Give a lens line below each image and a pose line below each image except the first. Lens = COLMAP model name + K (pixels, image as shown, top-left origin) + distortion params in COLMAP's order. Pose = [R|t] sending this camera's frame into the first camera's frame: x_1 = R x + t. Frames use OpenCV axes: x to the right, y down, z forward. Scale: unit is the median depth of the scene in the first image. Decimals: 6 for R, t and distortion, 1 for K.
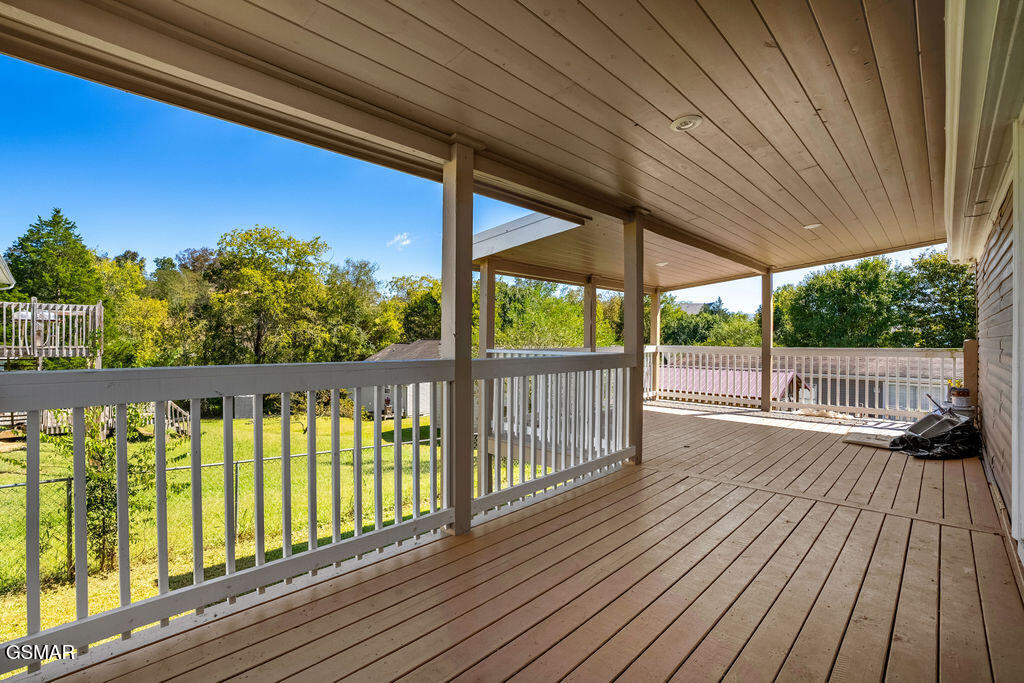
lens RADIAL K [[477.5, 0, 510.0], [0, 477.5, 342.4], [0, 0, 1]] dist [-0.029975, 0.005725]
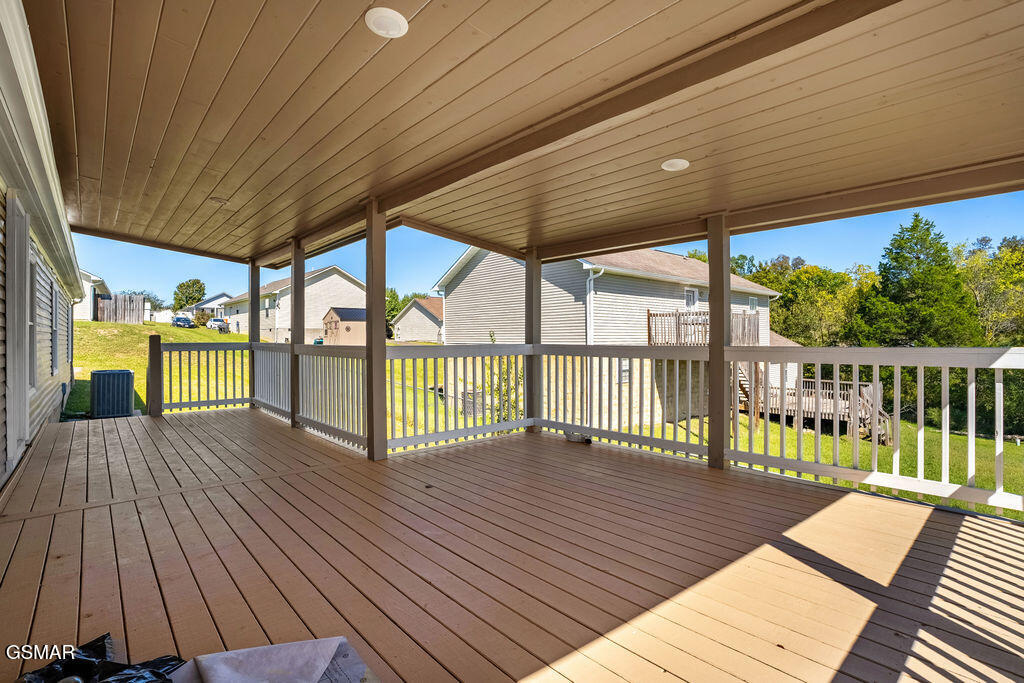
lens RADIAL K [[477.5, 0, 508.4], [0, 477.5, 342.2], [0, 0, 1]] dist [-0.029975, 0.005725]
pose [[-0.101720, 0.000852, -0.994813, 1.400572], [0.000914, 0.999999, 0.000763, 0.013192], [0.994813, -0.000831, -0.101721, 1.585828]]
